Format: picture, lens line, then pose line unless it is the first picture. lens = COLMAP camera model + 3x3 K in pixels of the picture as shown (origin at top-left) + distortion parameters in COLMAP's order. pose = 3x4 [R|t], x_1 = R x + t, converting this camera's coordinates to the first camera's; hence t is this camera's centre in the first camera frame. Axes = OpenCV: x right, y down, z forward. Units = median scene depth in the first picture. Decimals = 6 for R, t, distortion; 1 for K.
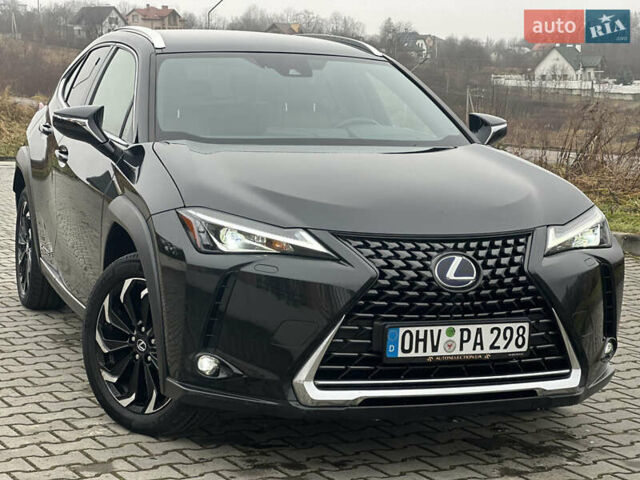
lens RADIAL K [[1420.6, 0, 340.5], [0, 1420.6, 243.1], [0, 0, 1]] dist [-0.102057, 4.481989]
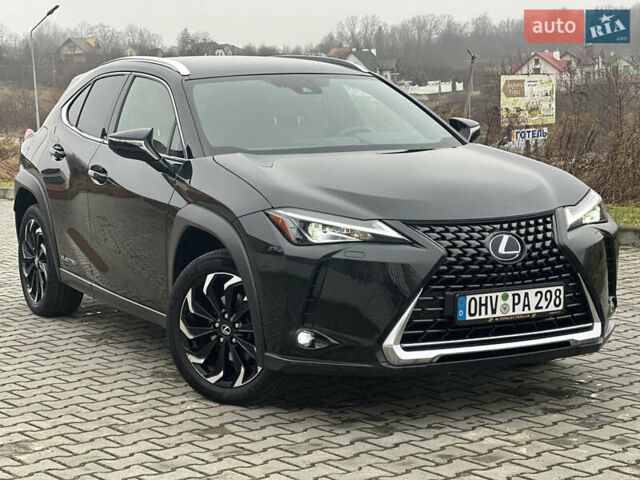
lens RADIAL K [[1408.9, 0, 320.0], [0, 1408.9, 240.0], [0, 0, 1]] dist [0.022339, 3.148681]
pose [[0.990693, -0.062102, 0.121123, -0.221126], [0.063034, 0.998004, -0.003874, 0.008408], [-0.120641, 0.011473, 0.992630, -0.182468]]
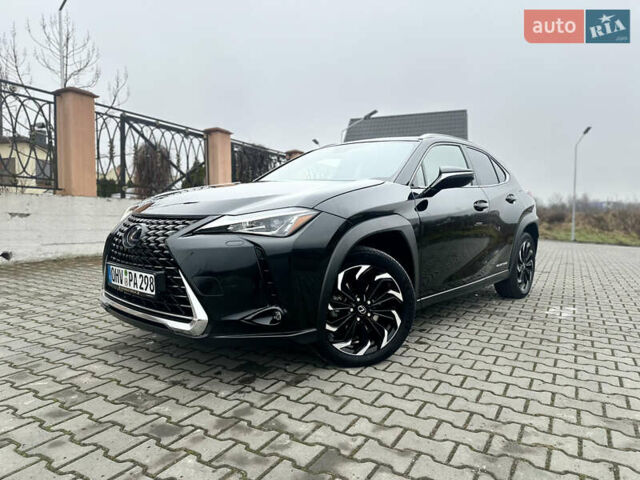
lens RADIAL K [[447.2, 0, 320.0], [0, 447.2, 240.0], [0, 0, 1]] dist [0.093161, -0.138943]
pose [[0.482715, 0.047149, -0.874508, 0.616297], [-0.116518, 0.993130, -0.010771, 0.006275], [0.867992, 0.107095, 0.484892, 0.927931]]
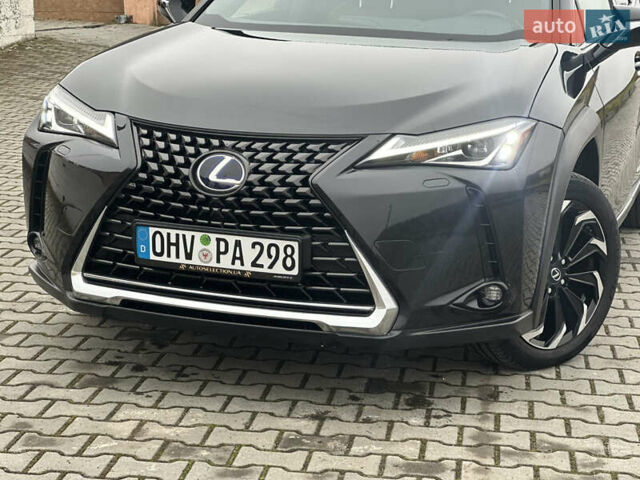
lens RADIAL K [[1417.3, 0, 323.4], [0, 1417.3, 239.9], [0, 0, 1]] dist [-0.025939, 3.366952]
pose [[0.774934, 0.121339, -0.620286, 0.675198], [-0.087069, 0.992537, 0.085382, -0.019048], [0.626017, -0.012158, 0.779715, 0.352110]]
